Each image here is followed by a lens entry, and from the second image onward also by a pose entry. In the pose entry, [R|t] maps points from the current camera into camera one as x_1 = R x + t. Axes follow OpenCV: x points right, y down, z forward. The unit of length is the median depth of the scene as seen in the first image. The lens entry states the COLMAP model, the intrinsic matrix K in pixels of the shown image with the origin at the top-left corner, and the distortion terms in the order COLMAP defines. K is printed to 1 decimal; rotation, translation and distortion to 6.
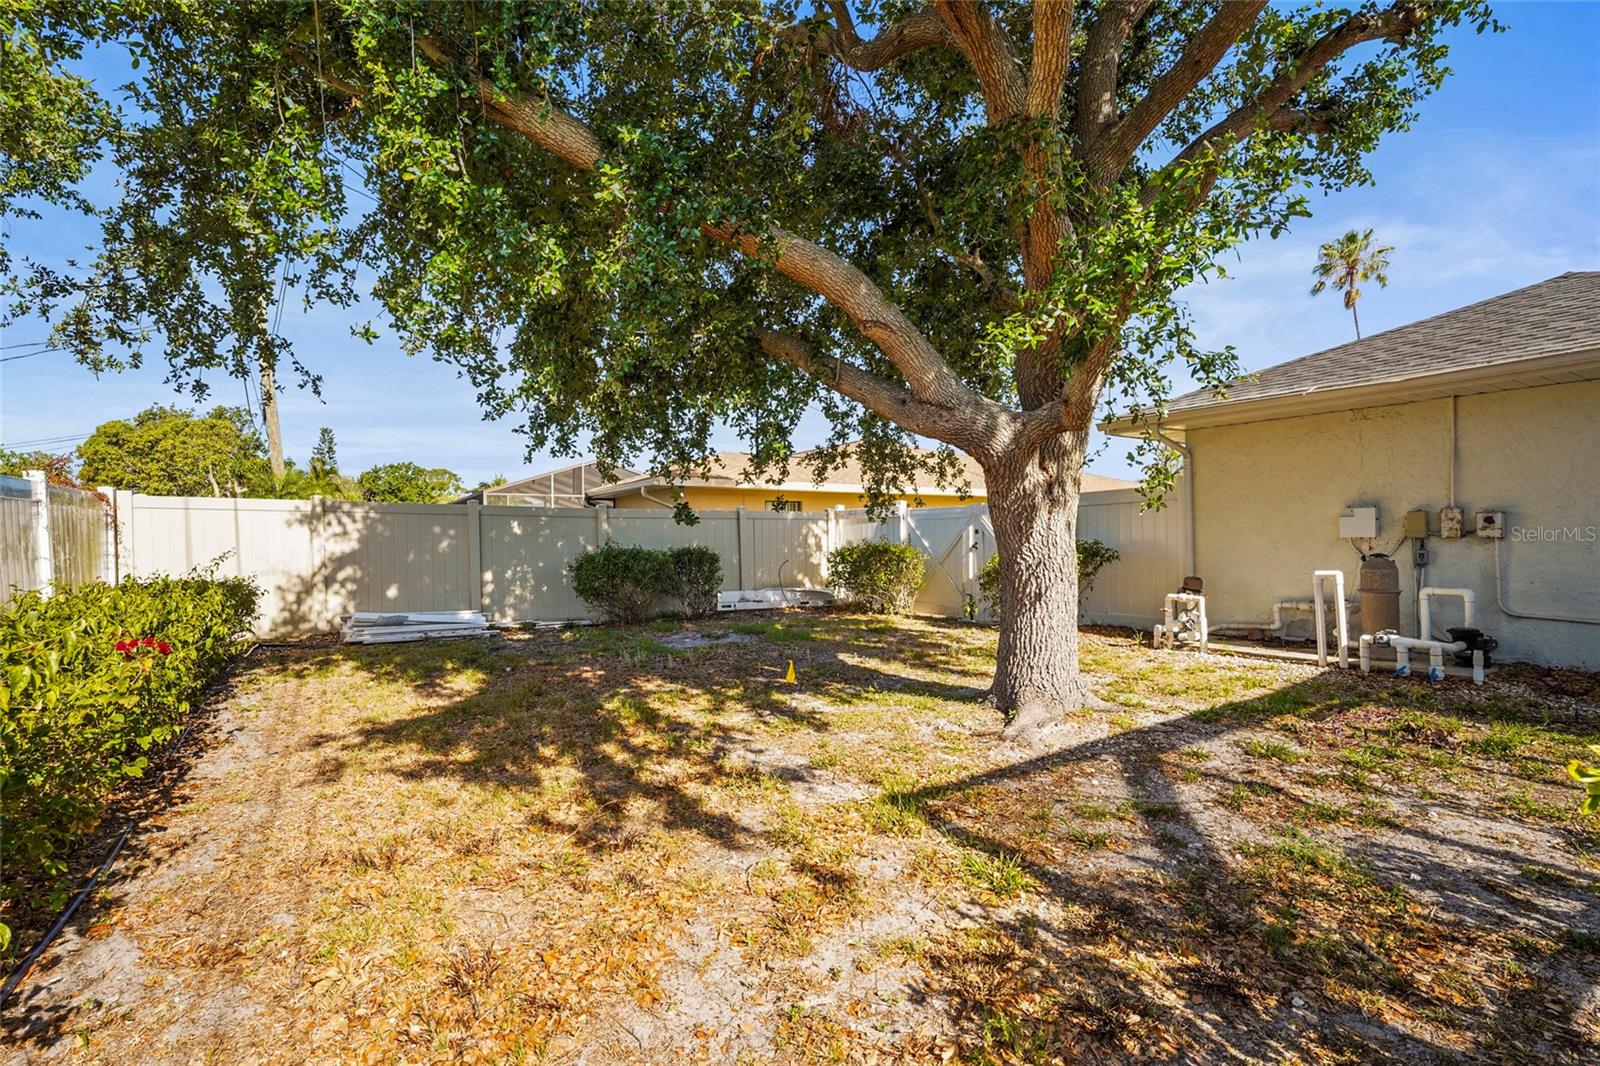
lens RADIAL K [[725.4, 0, 800.9], [0, 725.4, 537.1], [0, 0, 1]] dist [0.008188, -0.001009]
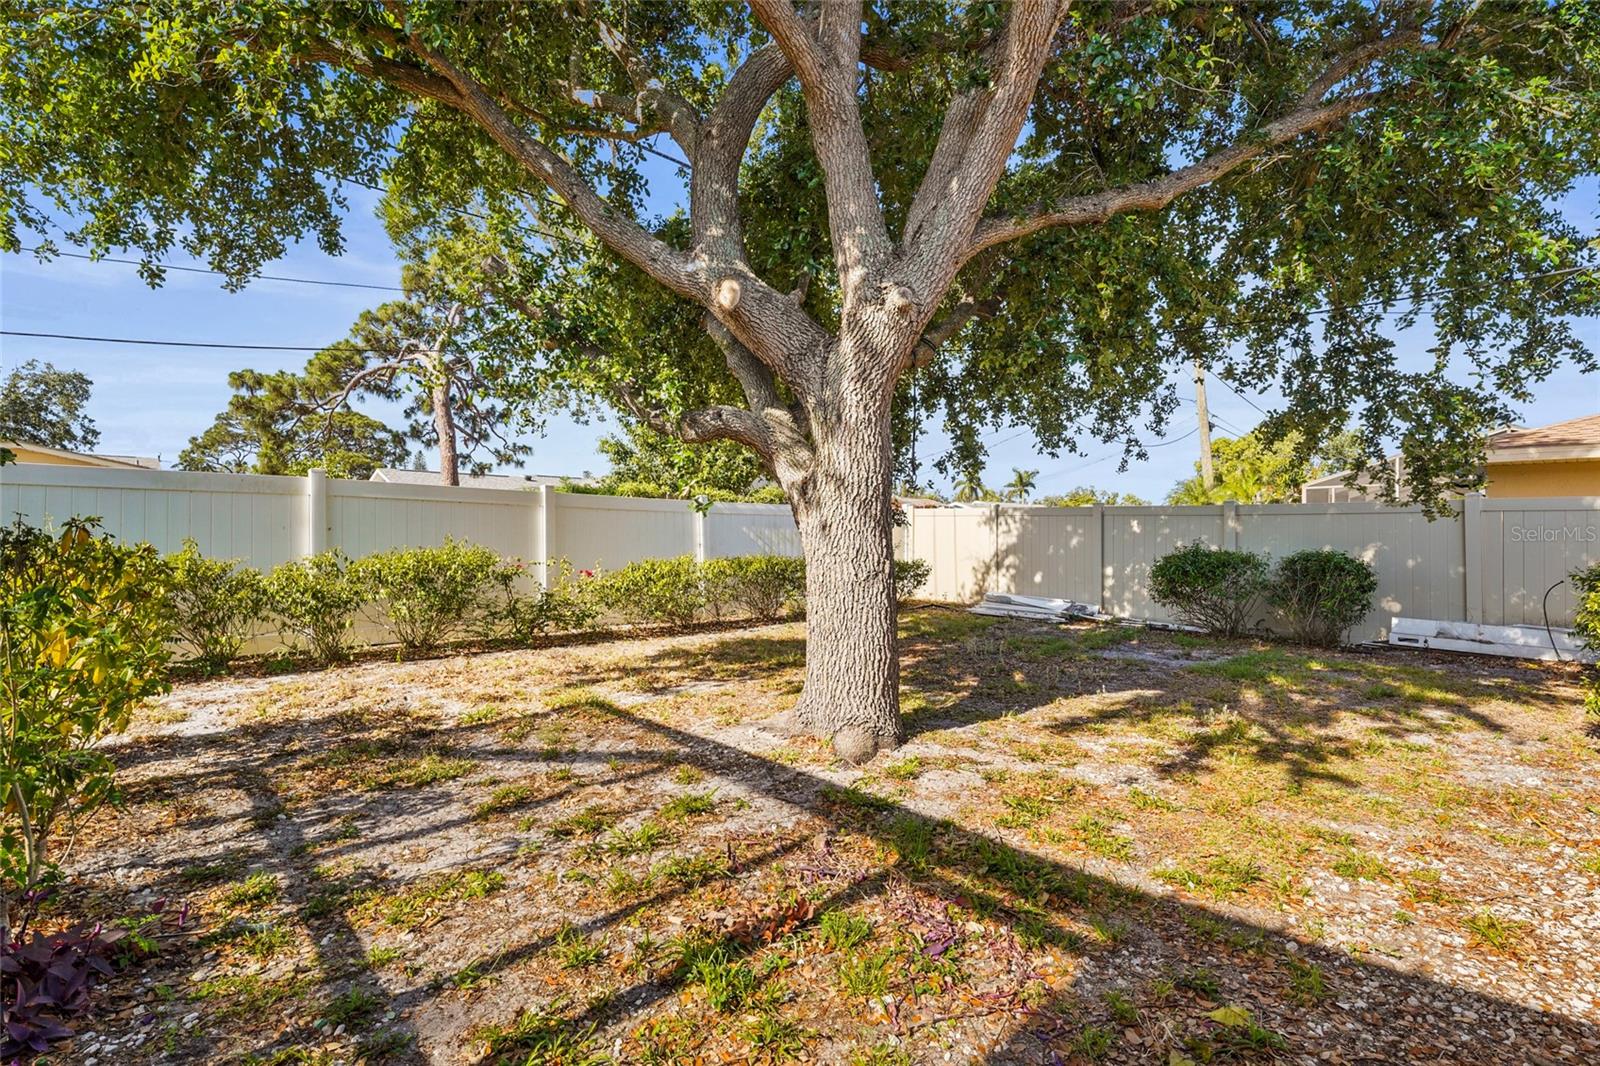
lens RADIAL K [[725.4, 0, 807.1], [0, 725.4, 536.6], [0, 0, 1]] dist [0.008188, -0.001009]
pose [[0.155261, 0.012579, -0.987793, 0.628854], [-0.006436, 0.999911, 0.011722, -0.008189], [0.987853, 0.004538, 0.155328, 0.427921]]
